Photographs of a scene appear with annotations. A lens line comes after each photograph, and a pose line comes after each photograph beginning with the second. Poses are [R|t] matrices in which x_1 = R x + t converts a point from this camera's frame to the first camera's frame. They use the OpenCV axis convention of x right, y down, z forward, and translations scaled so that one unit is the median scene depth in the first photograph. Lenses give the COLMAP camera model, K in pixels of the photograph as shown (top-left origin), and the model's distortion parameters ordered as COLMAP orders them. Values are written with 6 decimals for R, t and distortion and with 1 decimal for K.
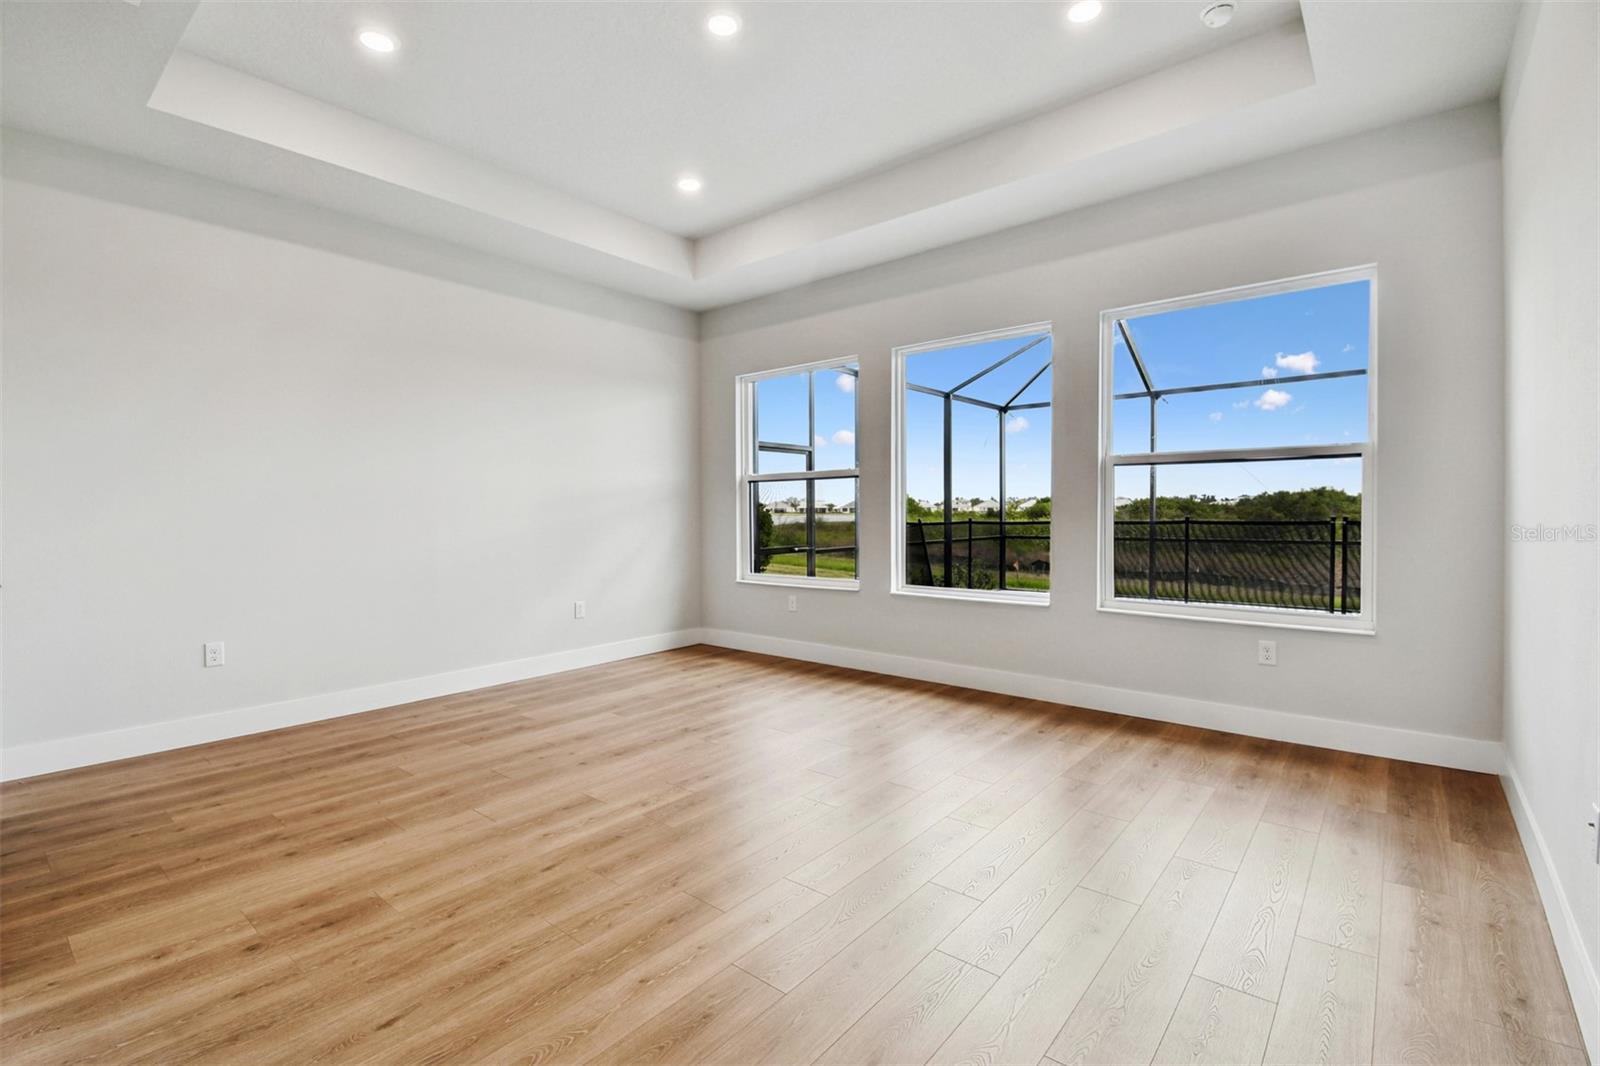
lens RADIAL K [[723.6, 0, 800.0], [0, 723.6, 533.0], [0, 0, 1]] dist [-0.001699, -0.000837]
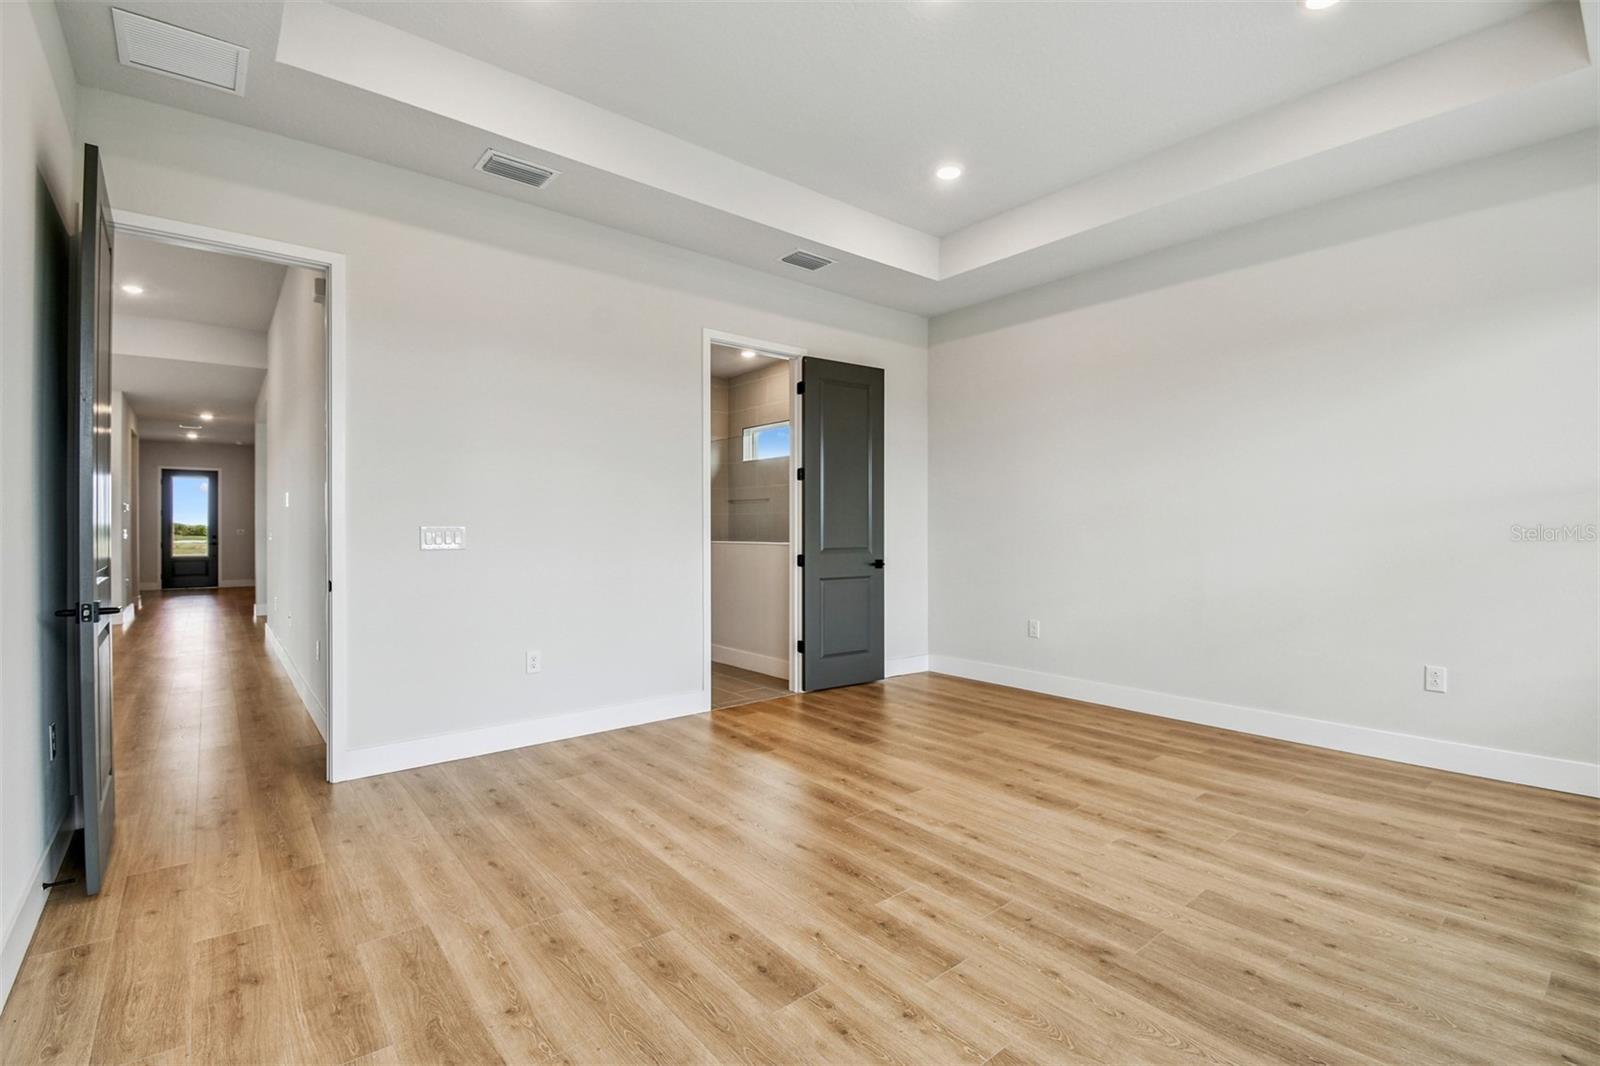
lens RADIAL K [[723.6, 0, 800.0], [0, 723.6, 533.0], [0, 0, 1]] dist [-0.001699, -0.000837]
pose [[-0.205490, 0.006478, -0.978638, 0.696870], [-0.032087, 0.999396, 0.013353, -0.023749], [0.978133, 0.034145, -0.205158, 0.902109]]
